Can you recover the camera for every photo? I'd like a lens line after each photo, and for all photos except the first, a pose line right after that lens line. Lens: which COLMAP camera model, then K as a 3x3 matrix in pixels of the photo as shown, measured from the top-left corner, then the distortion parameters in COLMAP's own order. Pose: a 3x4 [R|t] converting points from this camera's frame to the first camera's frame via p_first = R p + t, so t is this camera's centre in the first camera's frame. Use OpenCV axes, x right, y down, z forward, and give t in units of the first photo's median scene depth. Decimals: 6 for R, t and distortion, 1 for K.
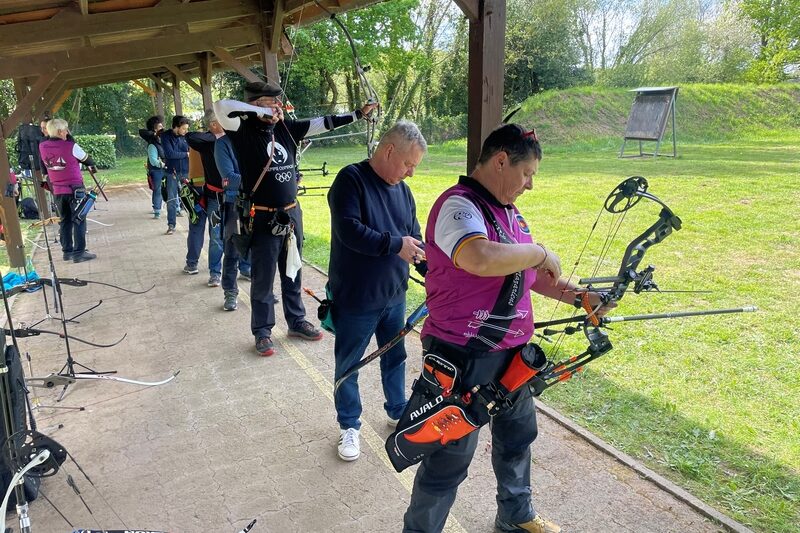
lens RADIAL K [[603.5, 0, 403.5], [0, 603.5, 266.5], [0, 0, 1]] dist [0.070120, -0.092829]
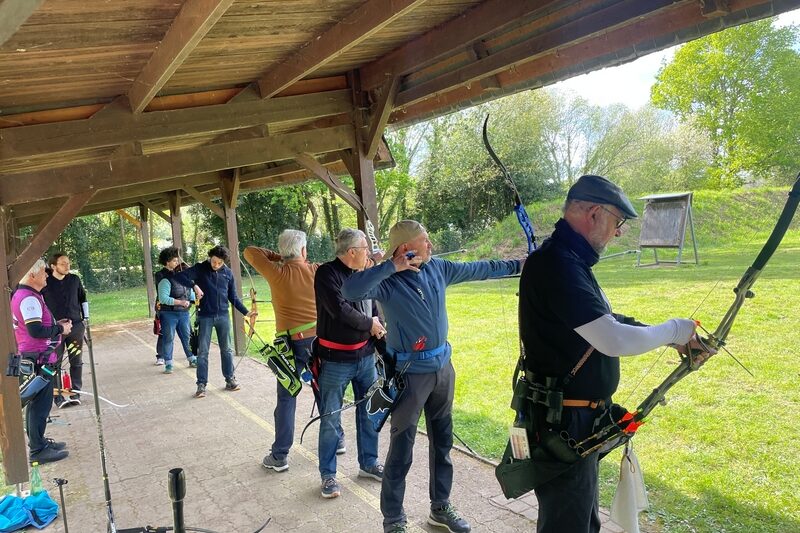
lens RADIAL K [[603.5, 0, 397.7], [0, 603.5, 264.0], [0, 0, 1]] dist [0.070120, -0.092829]
pose [[0.996086, -0.050022, 0.072870, -0.088557], [0.063230, 0.979348, -0.192039, -0.025797], [-0.061758, 0.195895, 0.978678, 0.100041]]
